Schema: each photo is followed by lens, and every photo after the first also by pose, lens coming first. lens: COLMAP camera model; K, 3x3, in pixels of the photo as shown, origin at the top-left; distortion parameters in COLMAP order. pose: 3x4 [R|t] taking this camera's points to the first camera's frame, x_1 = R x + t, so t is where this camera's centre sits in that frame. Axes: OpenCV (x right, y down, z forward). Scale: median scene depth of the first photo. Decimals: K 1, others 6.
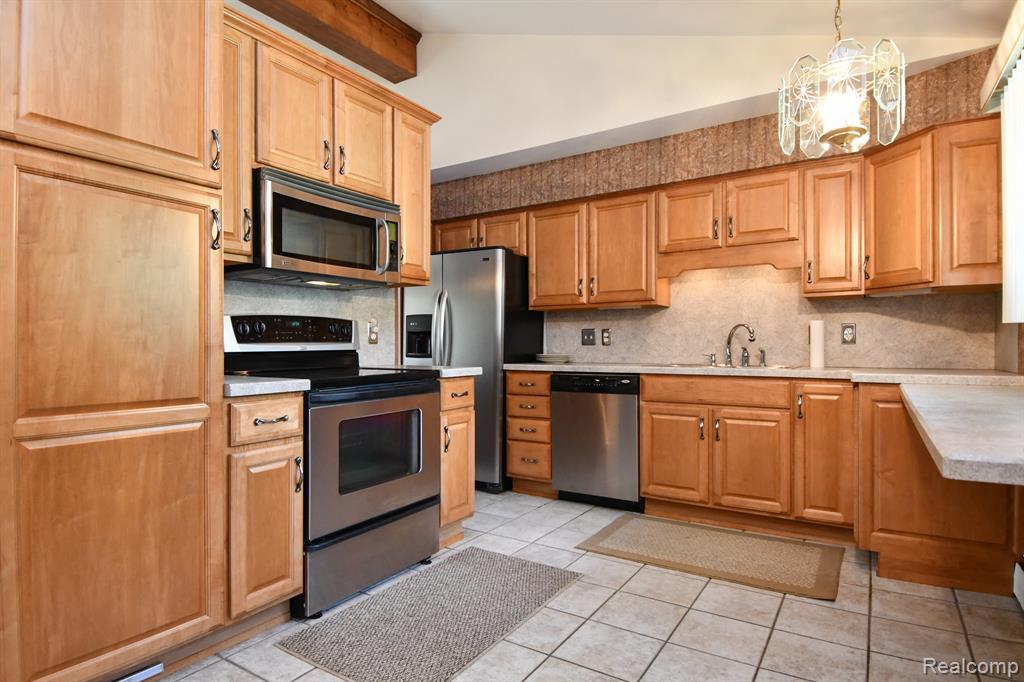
lens RADIAL K [[537.8, 0, 506.4], [0, 537.8, 347.0], [0, 0, 1]] dist [0.051828, -0.061282]
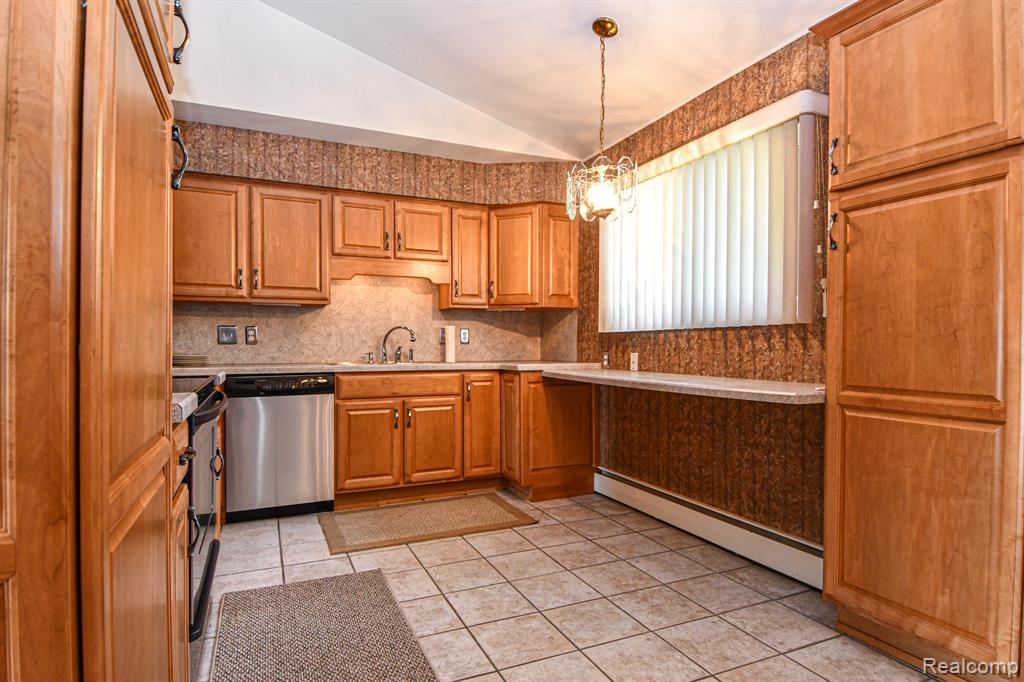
lens RADIAL K [[537.8, 0, 506.4], [0, 537.8, 347.0], [0, 0, 1]] dist [0.051828, -0.061282]
pose [[0.573812, -0.001894, 0.818985, -0.429130], [-0.000372, 0.999997, 0.002574, -0.001671], [-0.818987, -0.001782, 0.573810, 0.167744]]
